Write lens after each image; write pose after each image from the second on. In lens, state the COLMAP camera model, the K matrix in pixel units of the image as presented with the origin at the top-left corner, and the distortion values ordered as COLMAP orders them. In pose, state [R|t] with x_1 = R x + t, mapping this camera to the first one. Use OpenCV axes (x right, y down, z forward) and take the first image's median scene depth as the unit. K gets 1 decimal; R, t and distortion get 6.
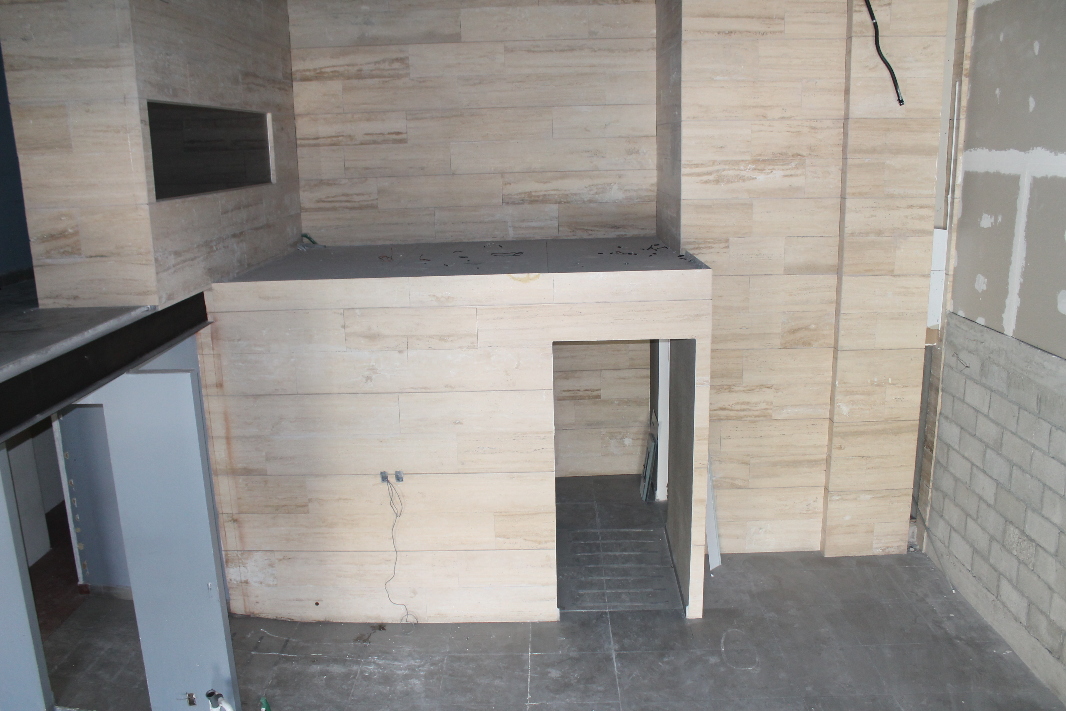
lens RADIAL K [[894.8, 0, 528.7], [0, 894.8, 362.2], [0, 0, 1]] dist [-0.157480, 0.134187]
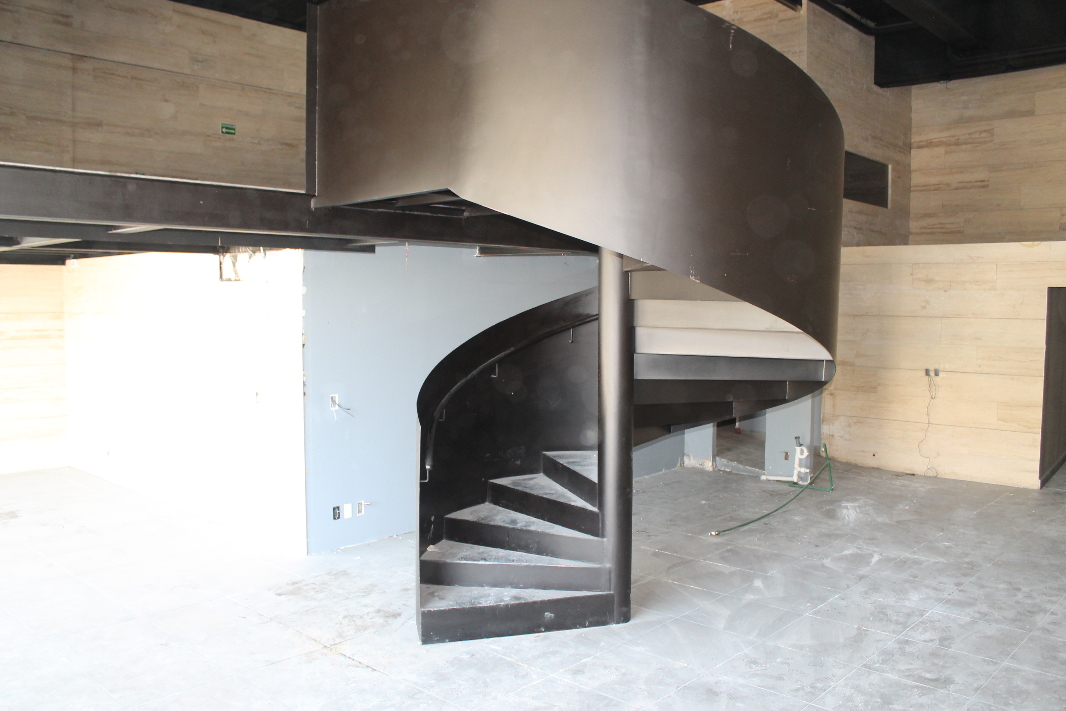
lens RADIAL K [[894.8, 0, 525.9], [0, 894.8, 354.8], [0, 0, 1]] dist [-0.157480, 0.134187]
pose [[0.740999, 0.072654, -0.667565, 0.306964], [-0.183243, 0.978277, -0.096930, 0.343908], [0.646021, 0.194151, 0.738215, -0.549414]]
